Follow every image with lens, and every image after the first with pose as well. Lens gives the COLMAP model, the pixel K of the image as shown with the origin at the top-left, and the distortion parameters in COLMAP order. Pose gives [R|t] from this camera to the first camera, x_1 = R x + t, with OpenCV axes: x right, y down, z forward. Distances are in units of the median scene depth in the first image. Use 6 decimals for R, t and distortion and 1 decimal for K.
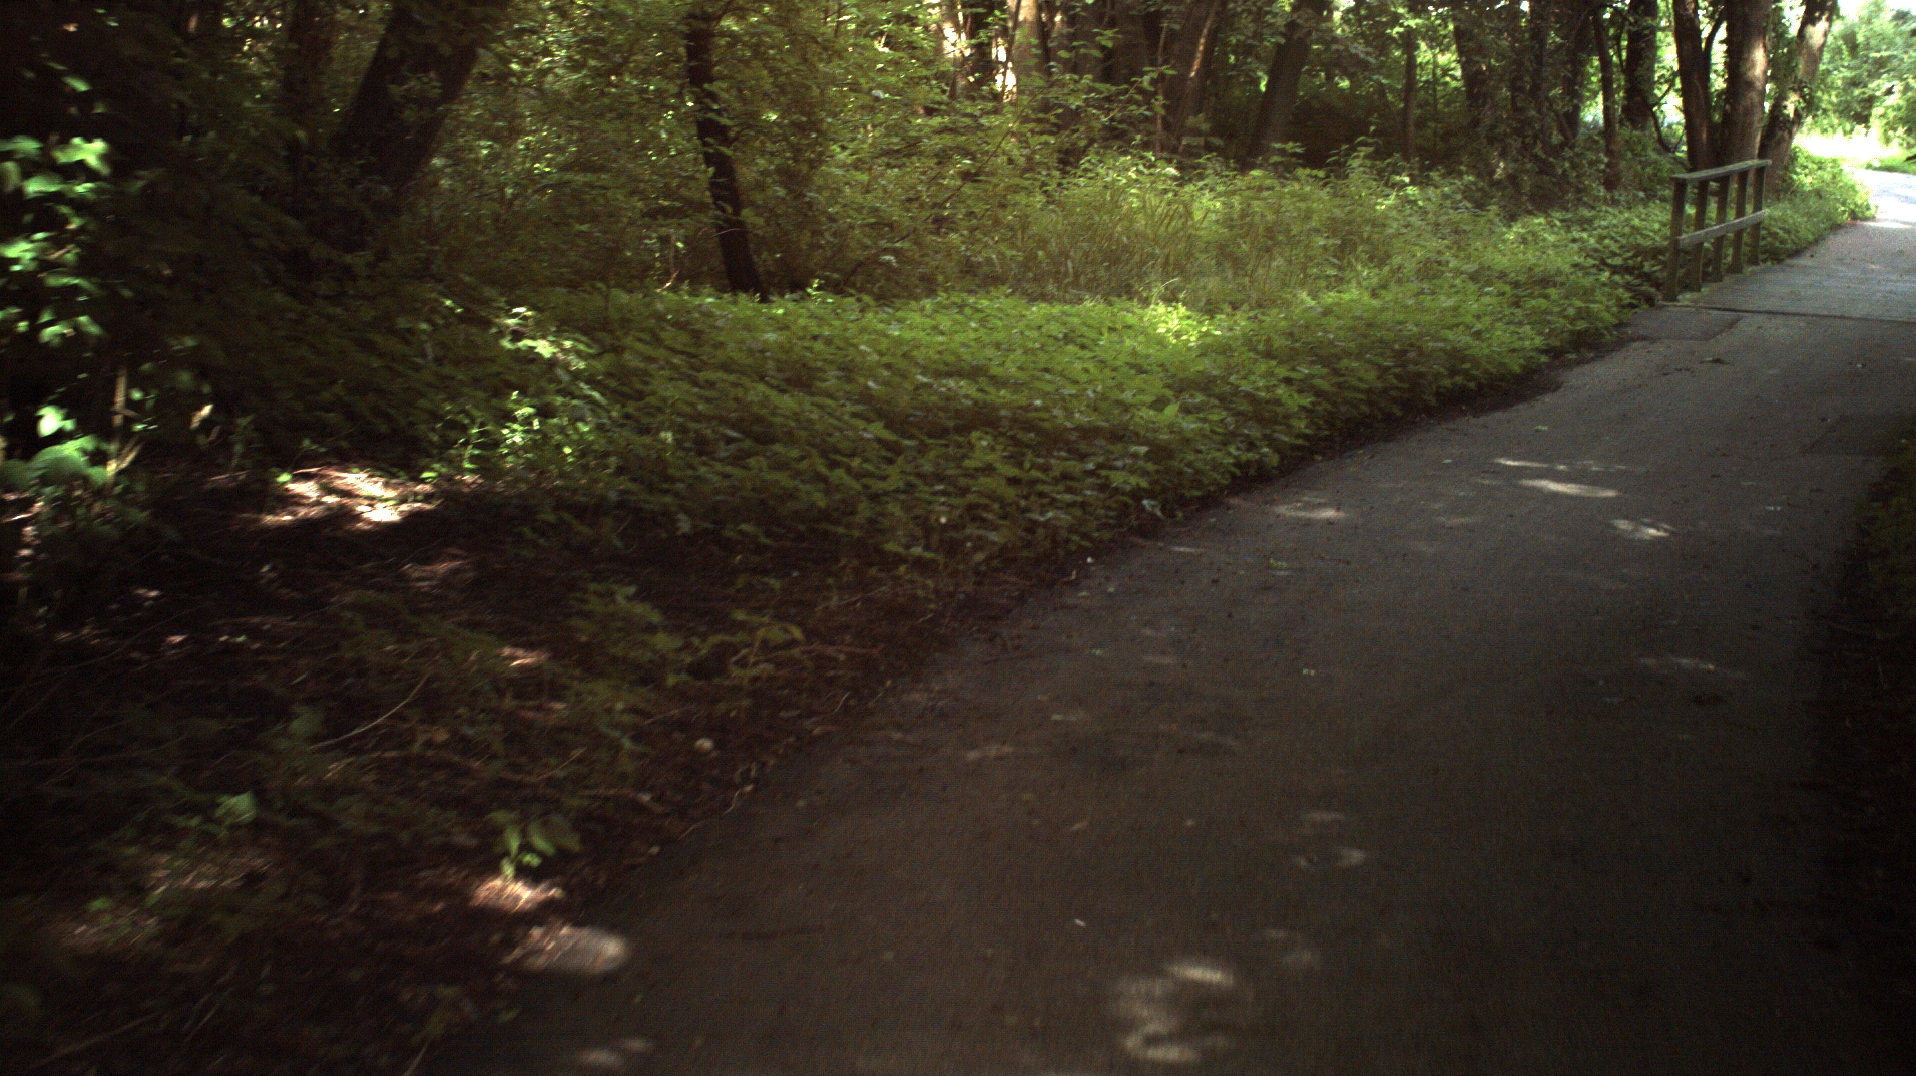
lens RADIAL K [[3400.6, 0, 969.7], [0, 3400.6, 532.8], [0, 0, 1]] dist [-0.262702, 0.000000]
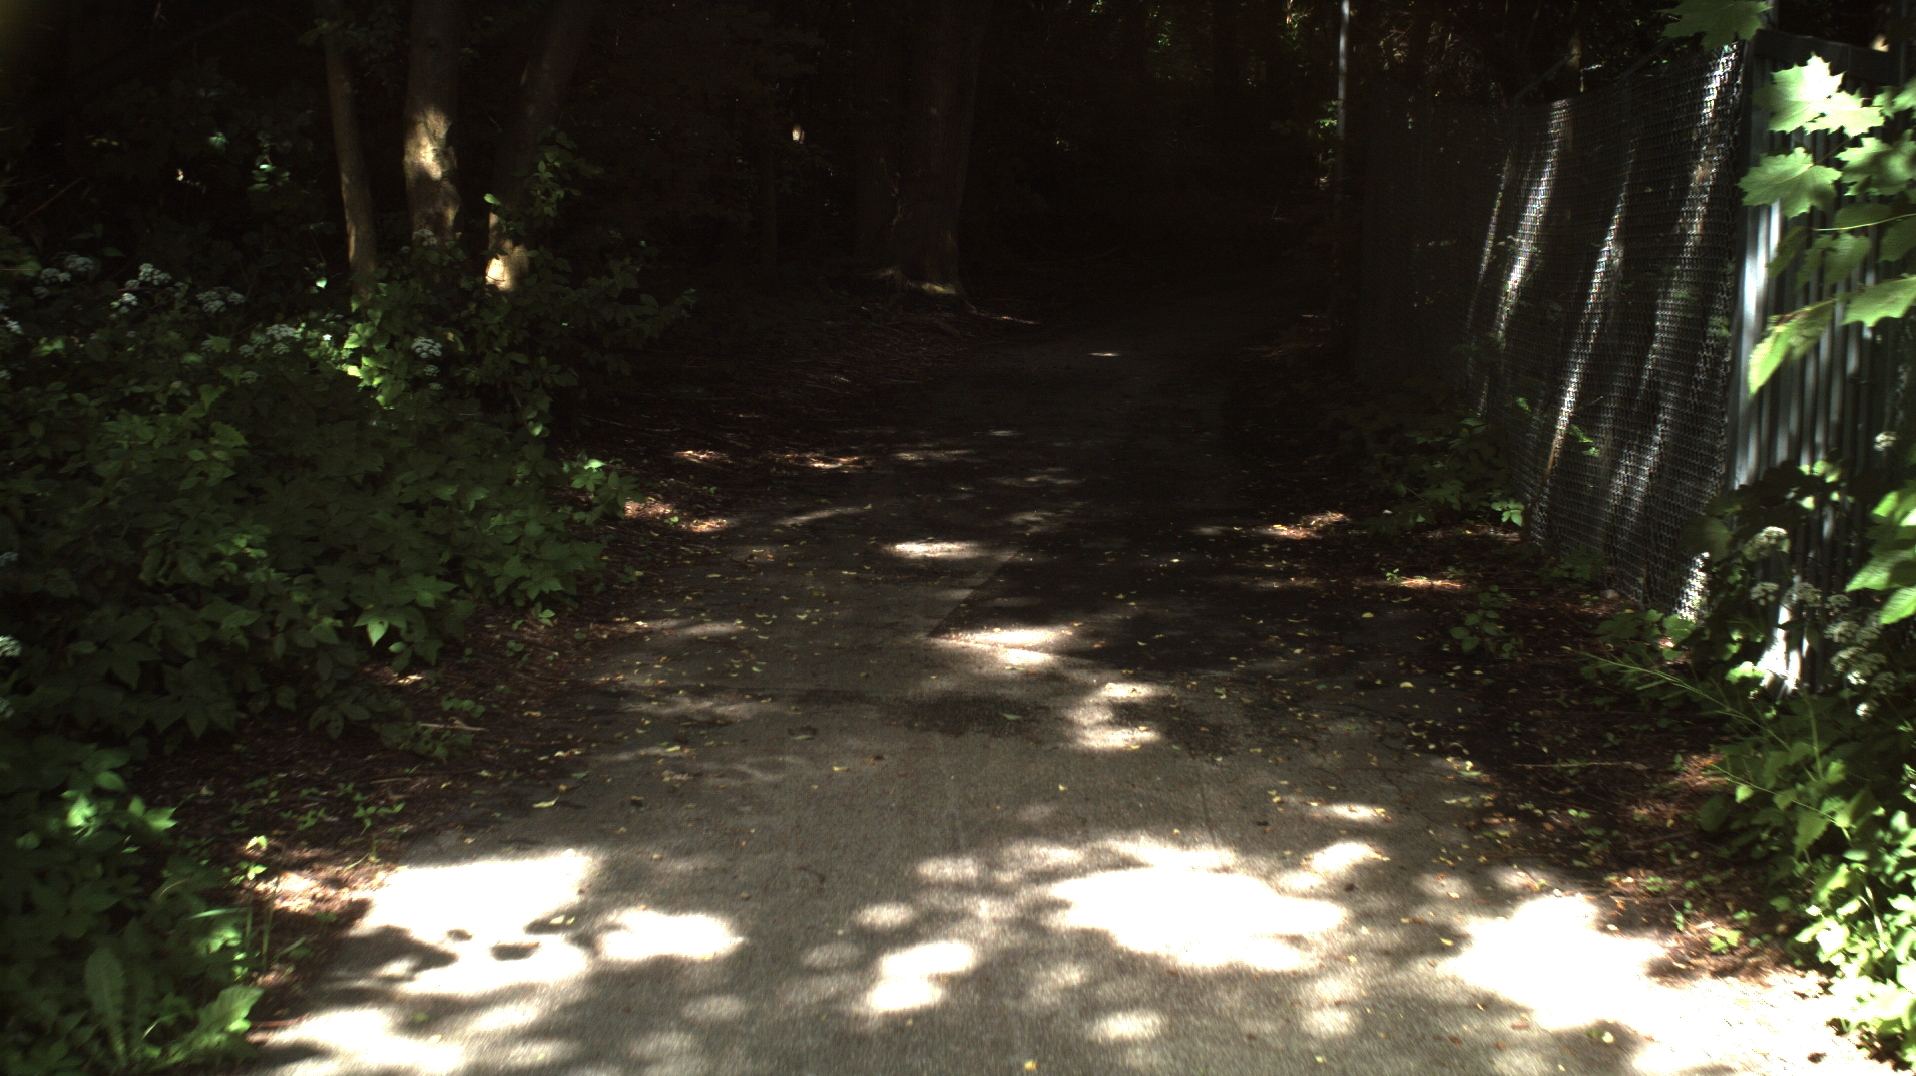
lens RADIAL K [[3400.6, 0, 955.1], [0, 3400.6, 543.3], [0, 0, 1]] dist [-0.262702, 0.000000]
pose [[0.936413, 0.045724, -0.347908, 0.490336], [-0.031774, 0.998450, 0.045699, 0.165554], [0.349459, -0.031738, 0.936414, -1.965345]]
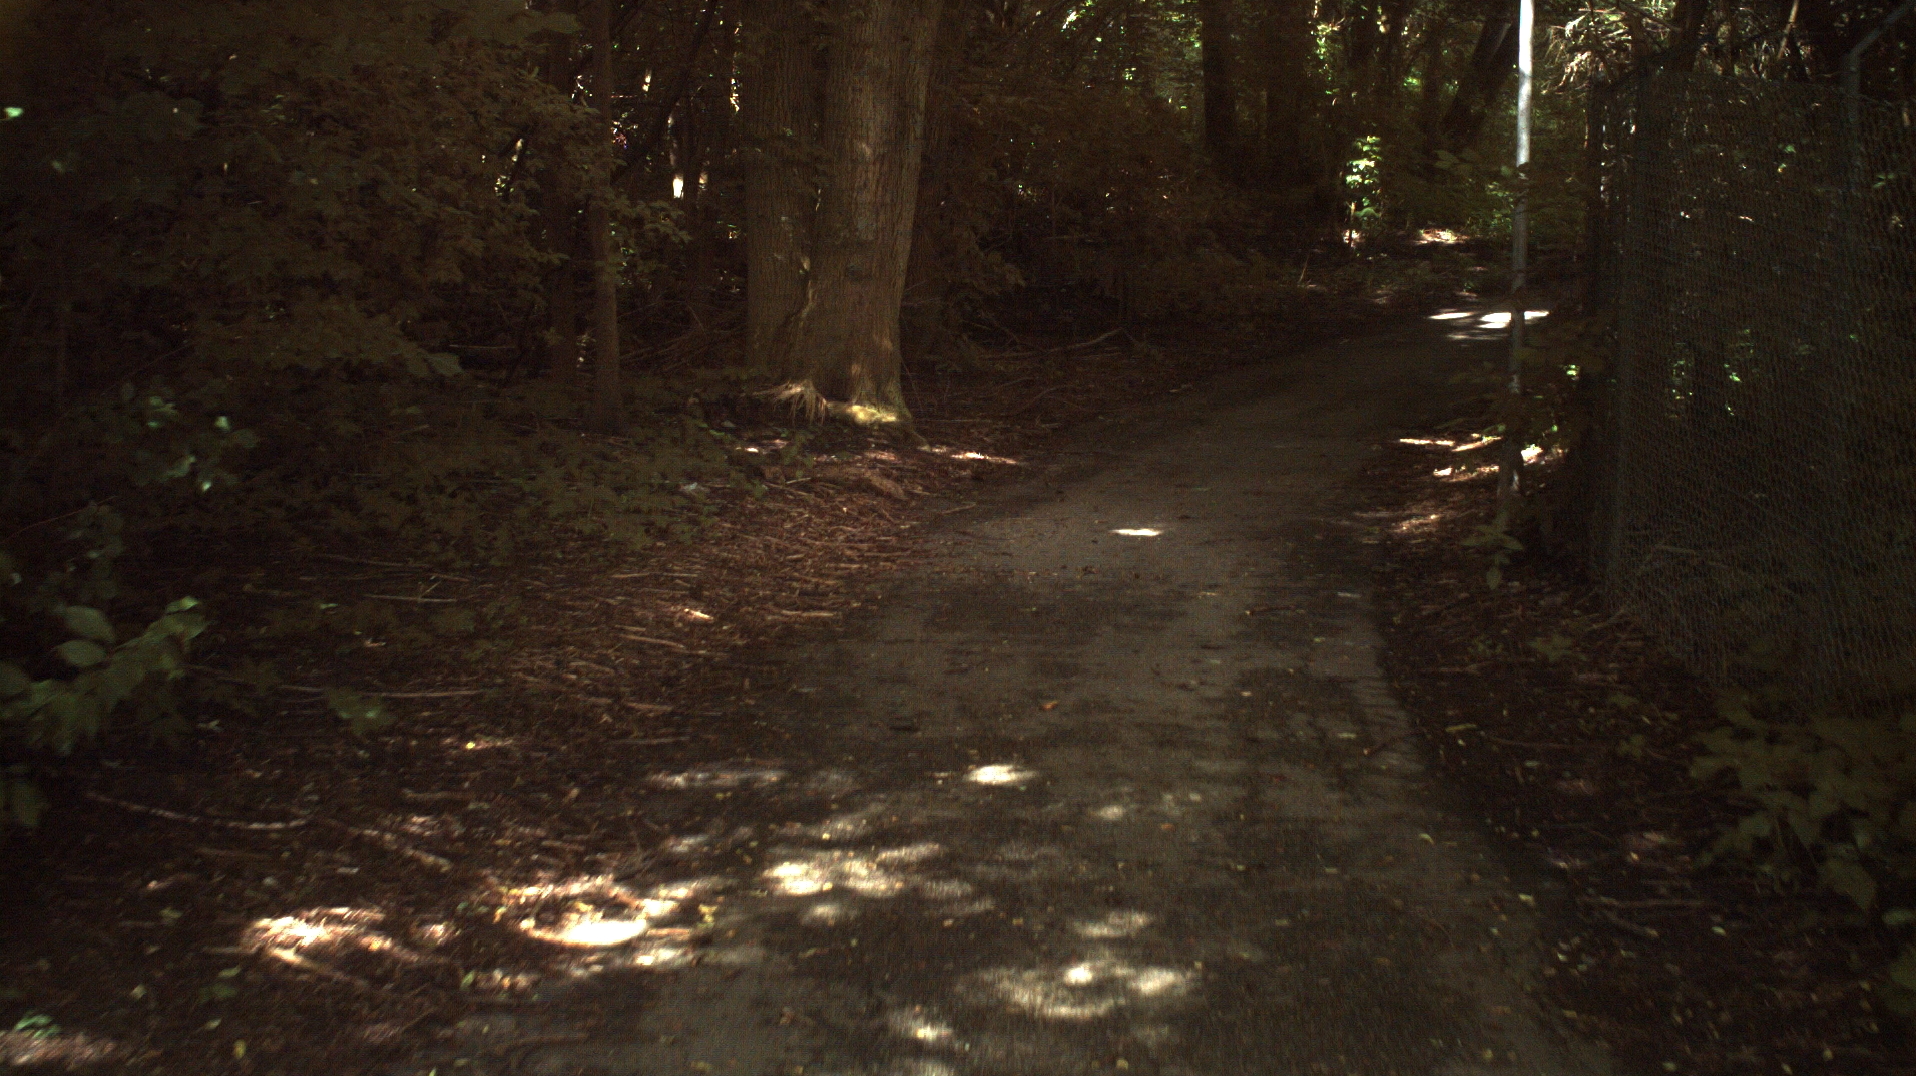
lens RADIAL K [[3400.6, 0, 950.5], [0, 3400.6, 530.6], [0, 0, 1]] dist [-0.262702, 0.000000]
pose [[0.942041, 0.028038, -0.334324, 0.310098], [-0.020339, 0.999442, 0.026508, 0.128690], [0.334881, -0.018171, 0.942085, -1.484961]]
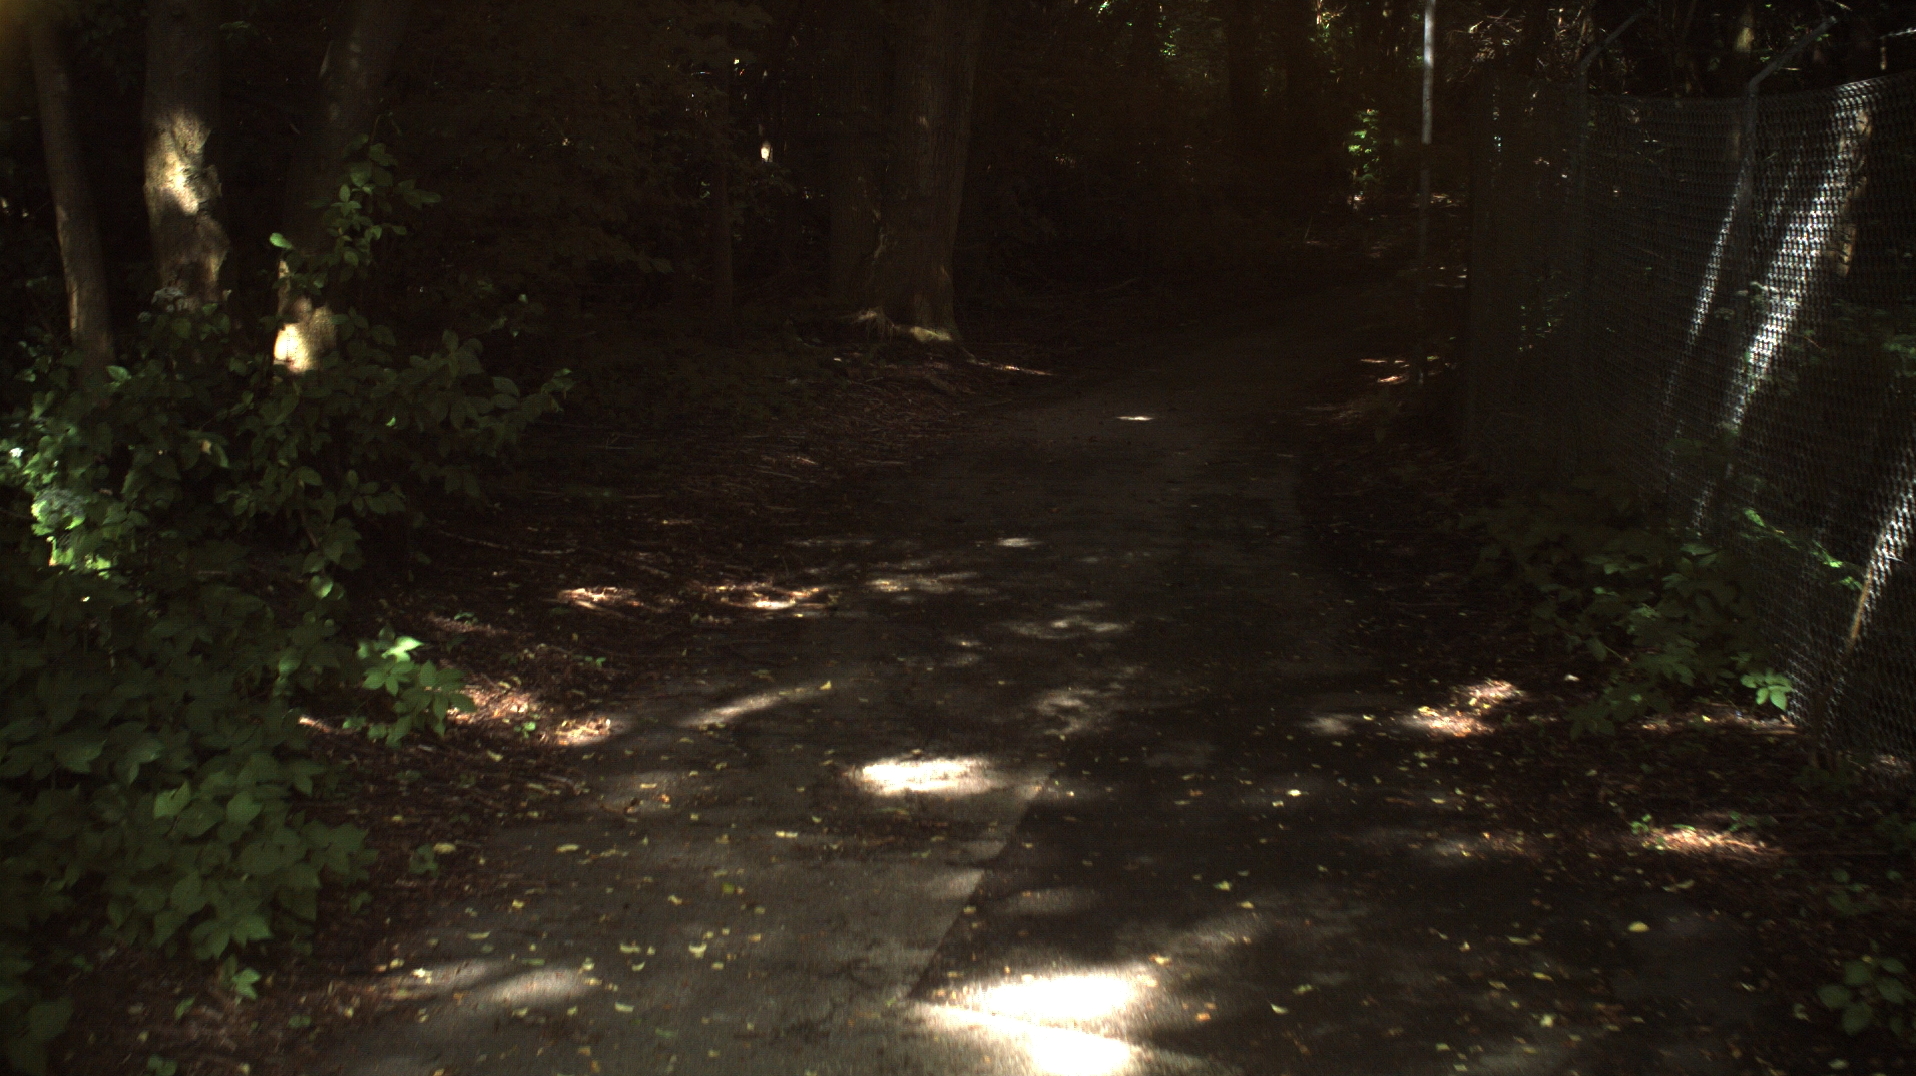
lens RADIAL K [[3400.6, 0, 964.1], [0, 3400.6, 533.5], [0, 0, 1]] dist [-0.262702, 0.000000]
pose [[0.938072, 0.033962, -0.344773, 0.400112], [-0.022664, 0.999068, 0.036749, 0.148828], [0.345700, -0.026659, 0.937966, -1.725314]]
